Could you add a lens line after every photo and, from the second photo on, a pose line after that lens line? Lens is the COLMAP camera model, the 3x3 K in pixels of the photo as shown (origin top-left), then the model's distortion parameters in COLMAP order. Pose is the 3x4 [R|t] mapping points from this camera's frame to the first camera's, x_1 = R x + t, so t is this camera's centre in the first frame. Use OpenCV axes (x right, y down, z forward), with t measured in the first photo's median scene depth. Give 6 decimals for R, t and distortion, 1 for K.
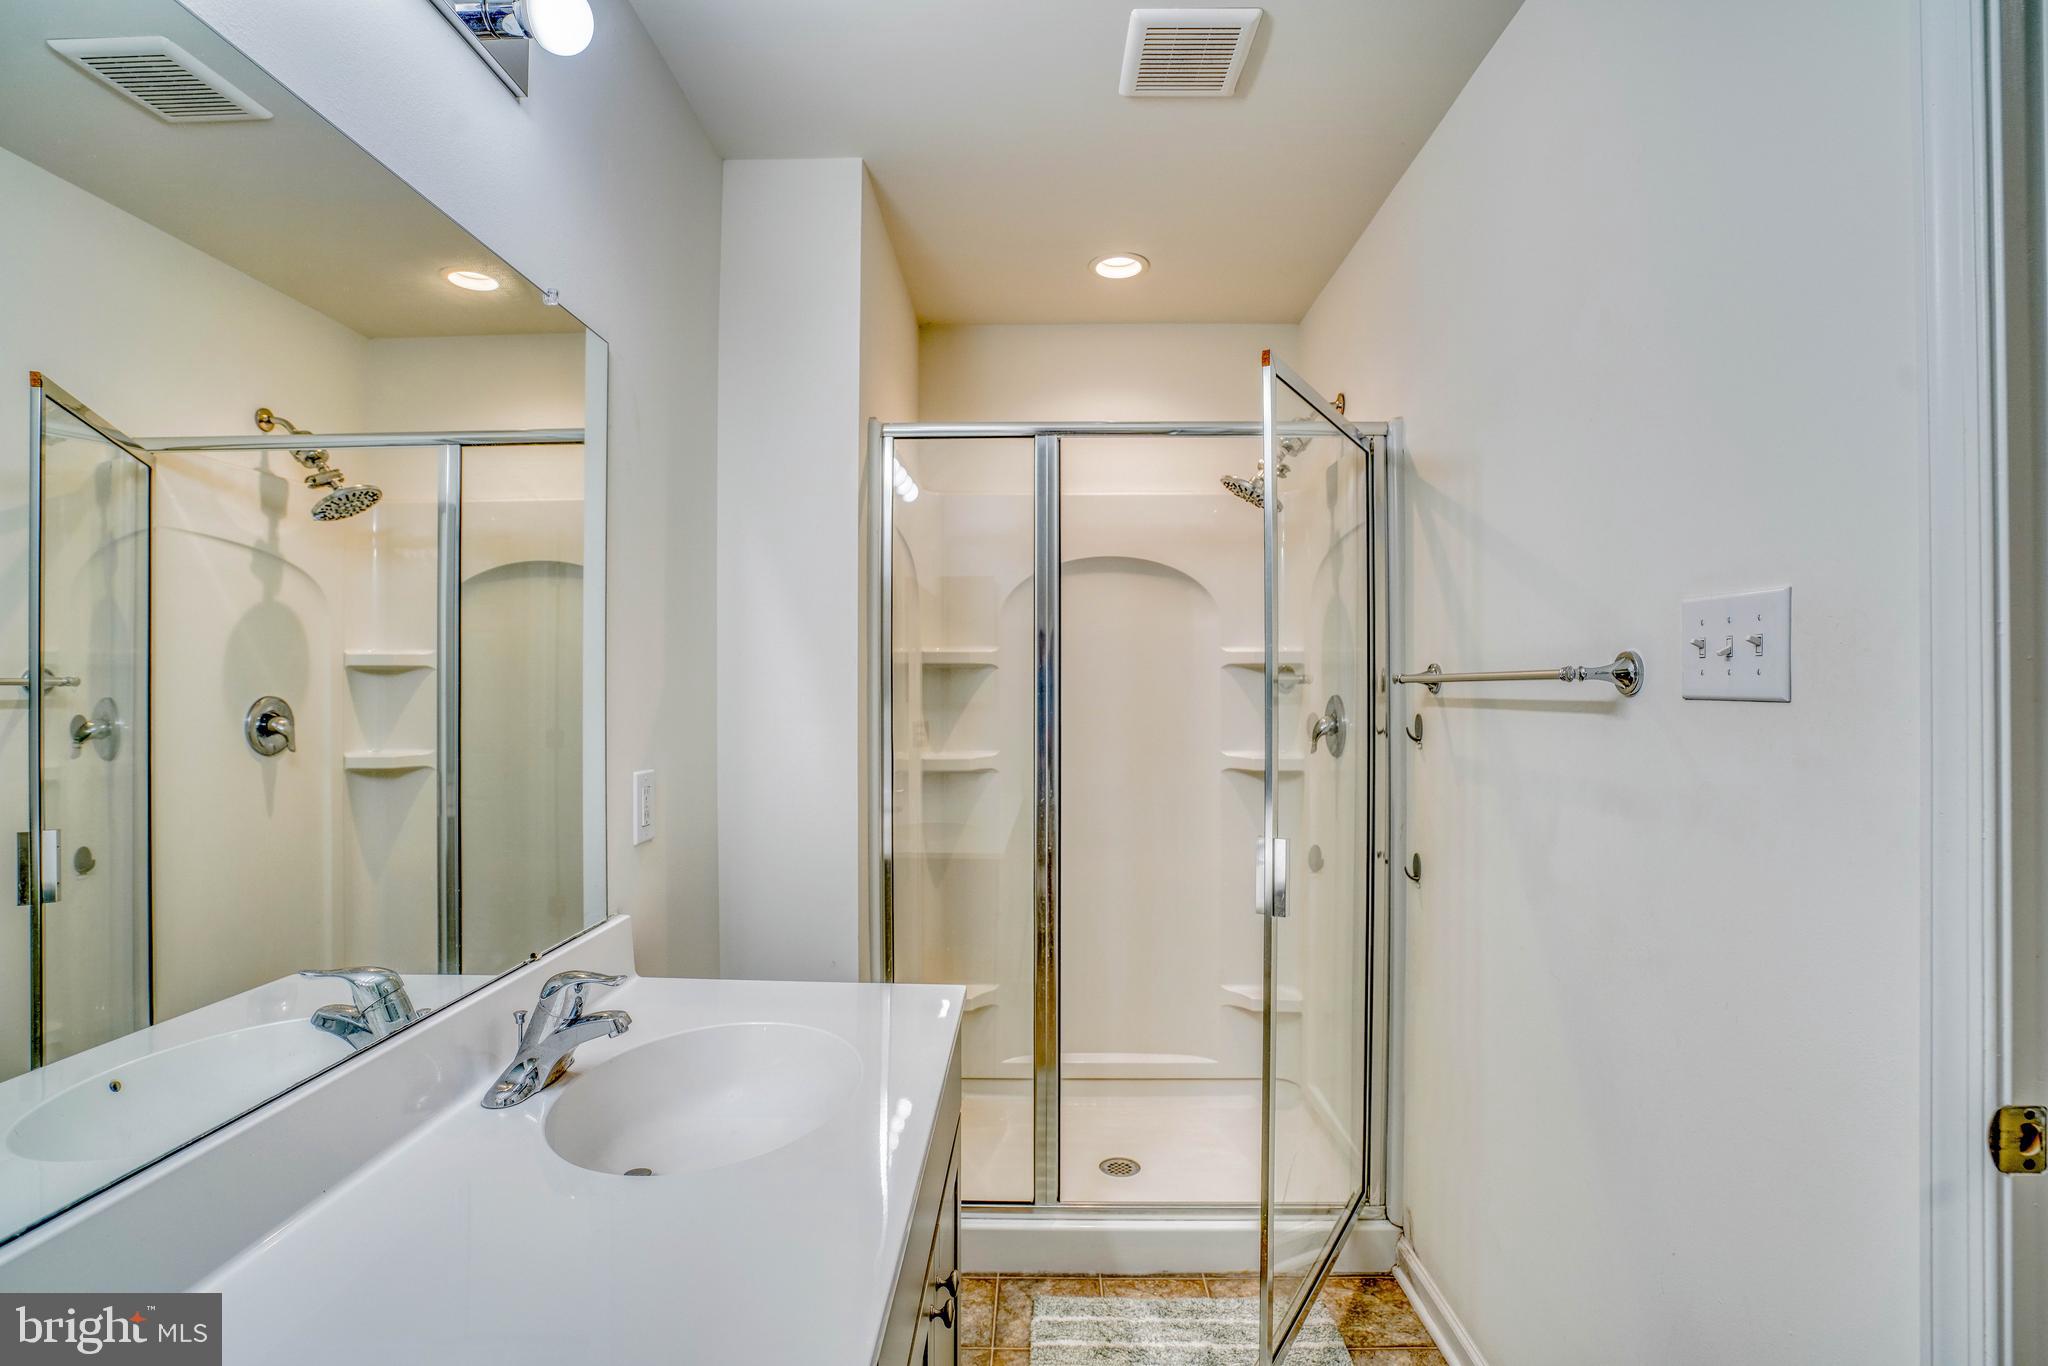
lens RADIAL K [[964.8, 0, 1011.9], [0, 964.8, 685.7], [0, 0, 1]] dist [-0.057202, 0.020871]
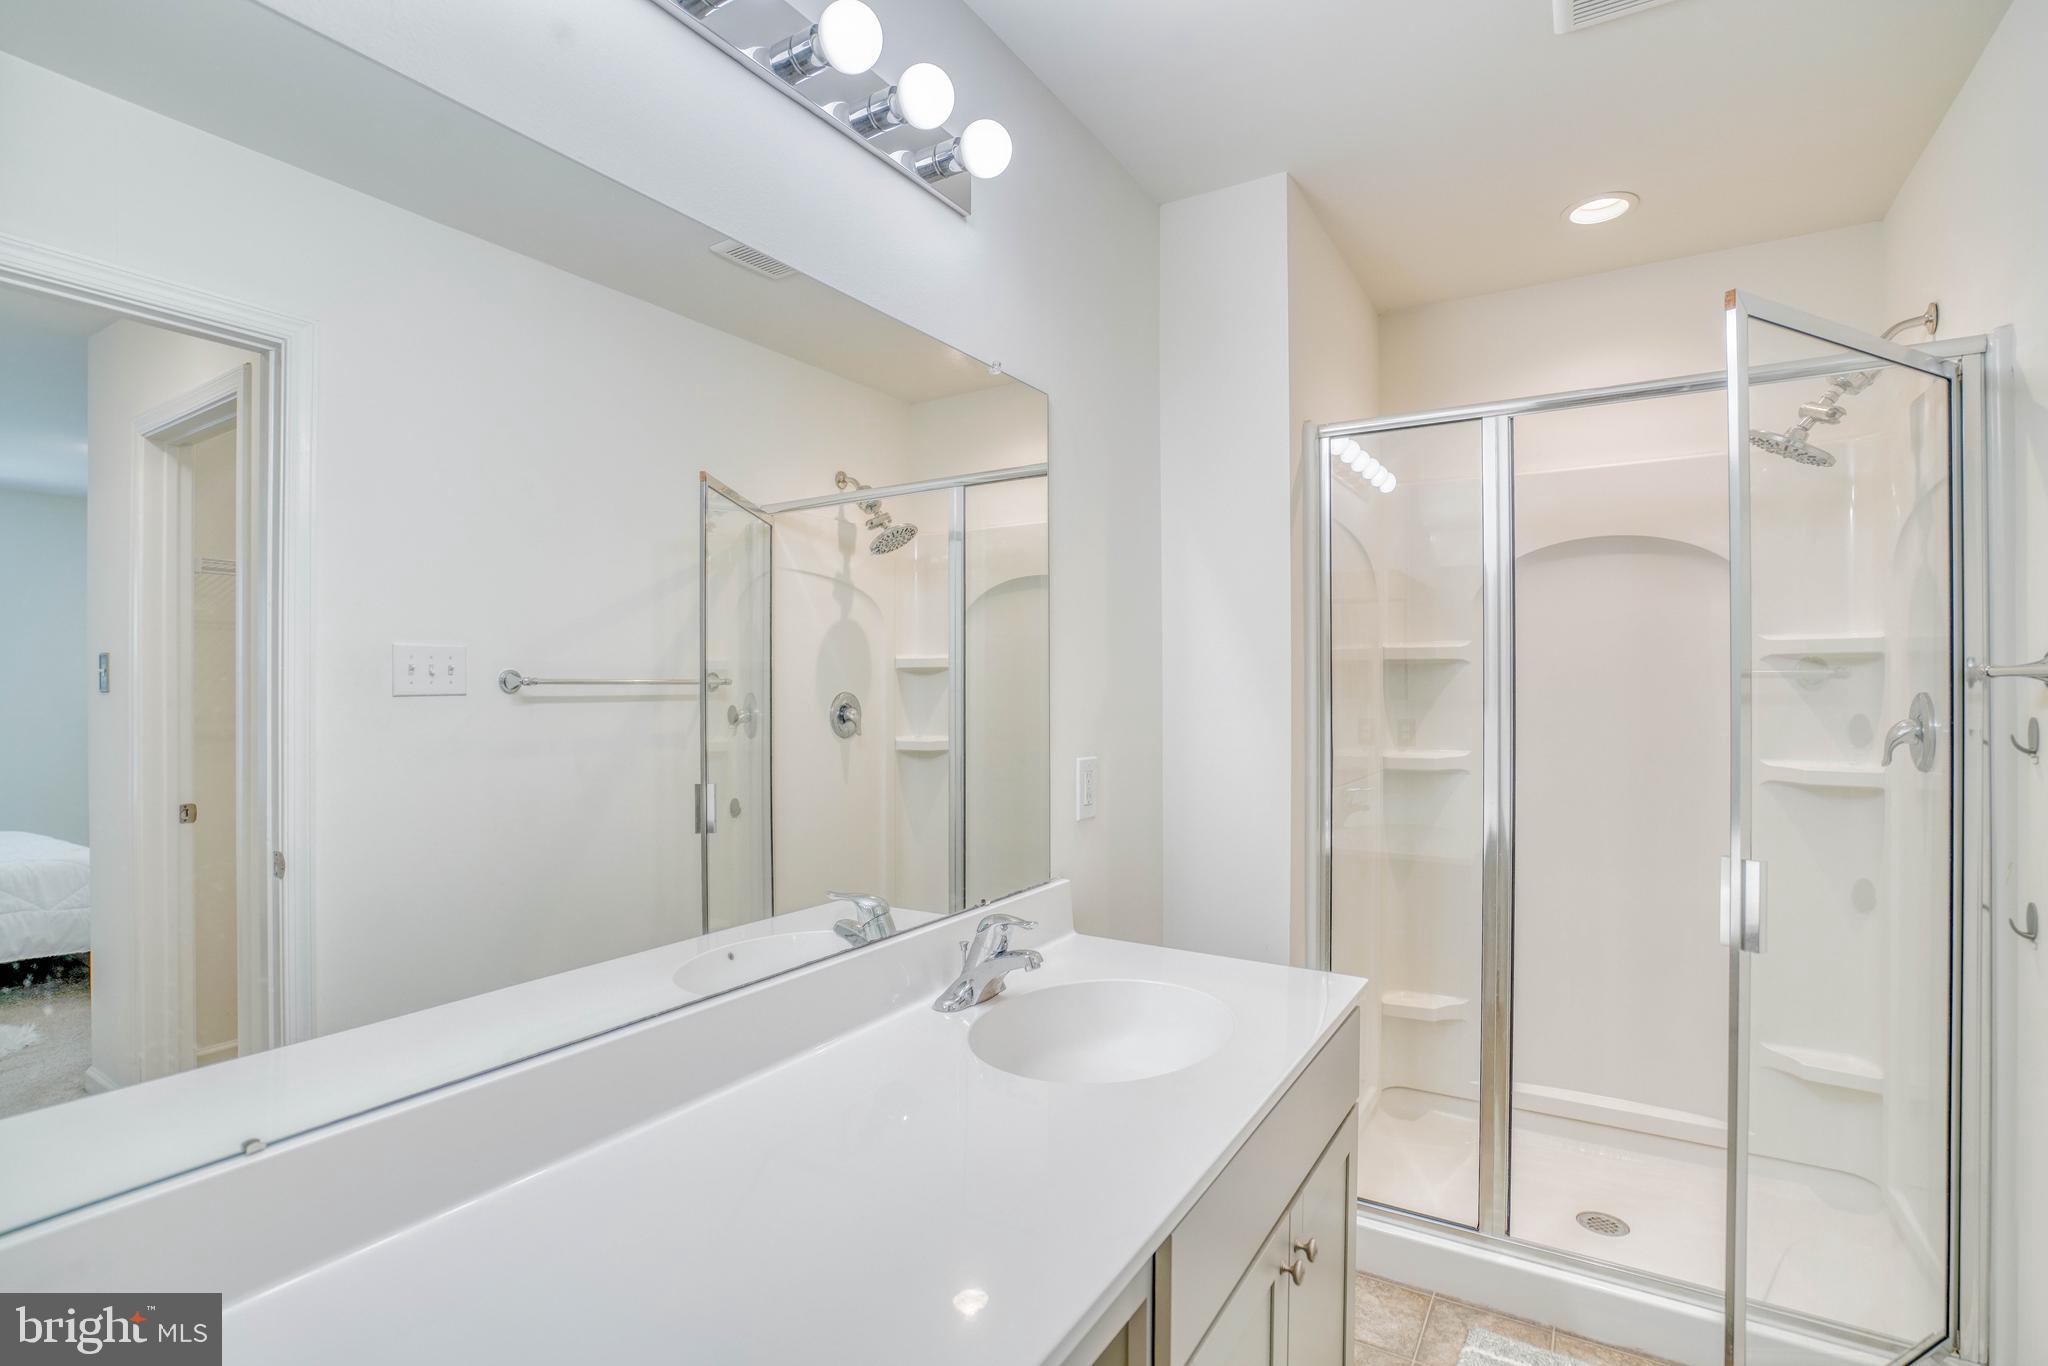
lens RADIAL K [[964.8, 0, 1004.6], [0, 964.8, 684.3], [0, 0, 1]] dist [-0.057202, 0.020871]
pose [[0.857685, -0.002115, -0.514172, 0.103867], [0.003584, 0.999992, 0.001866, -0.001294], [0.514164, -0.003443, 0.857685, -0.041980]]
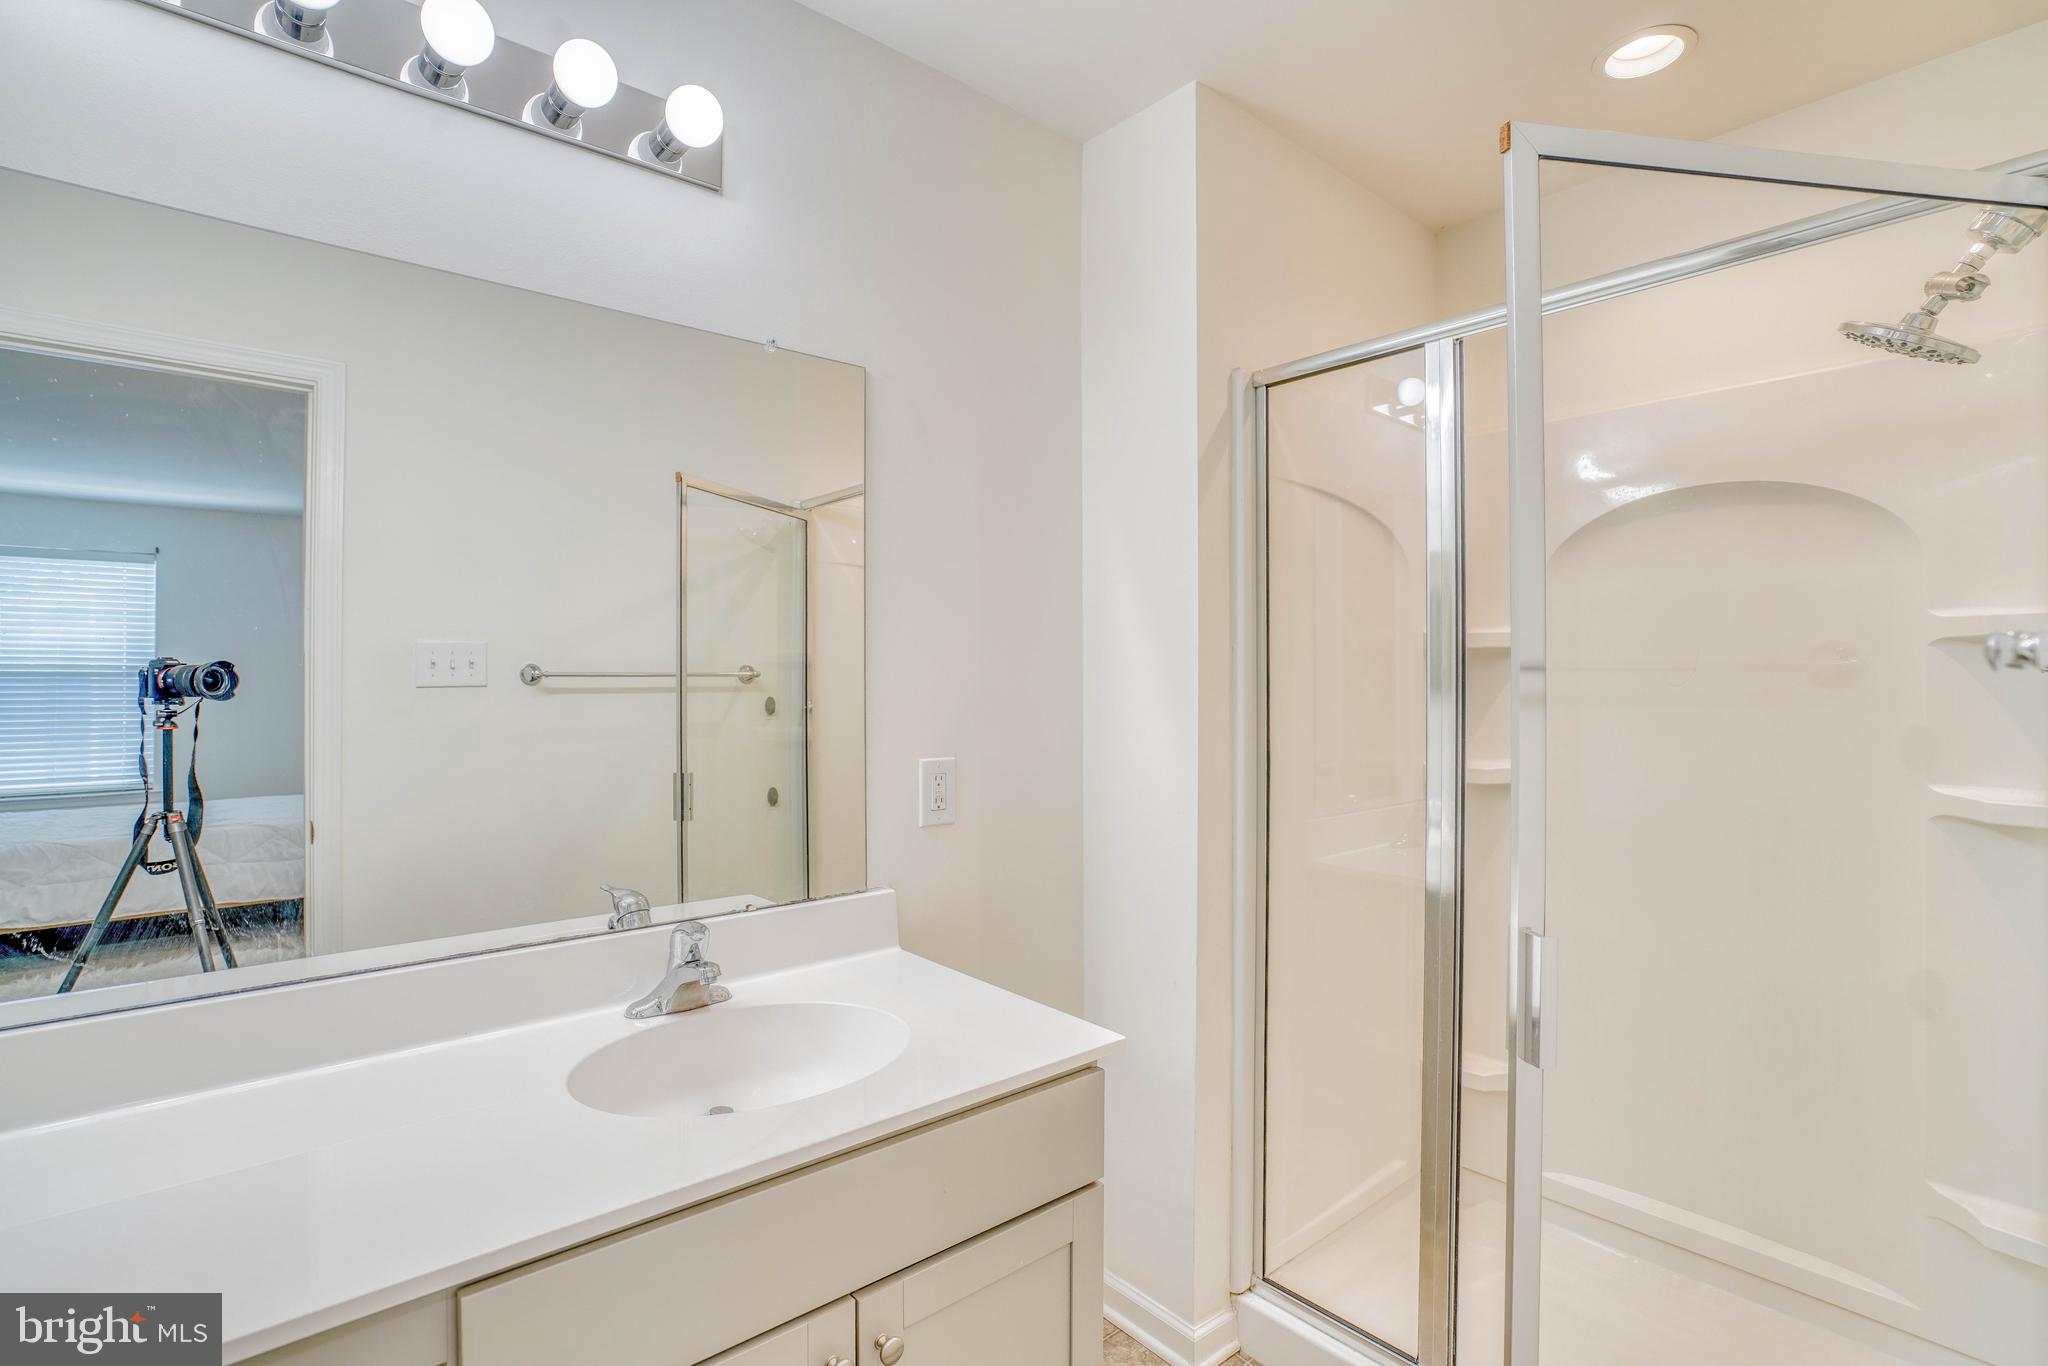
lens RADIAL K [[964.8, 0, 1019.3], [0, 964.8, 678.5], [0, 0, 1]] dist [-0.057202, 0.020871]
pose [[0.669439, 0.001407, -0.742866, 0.376888], [0.003375, 0.999982, 0.004935, -0.003306], [0.742860, -0.005811, 0.669422, 0.278134]]
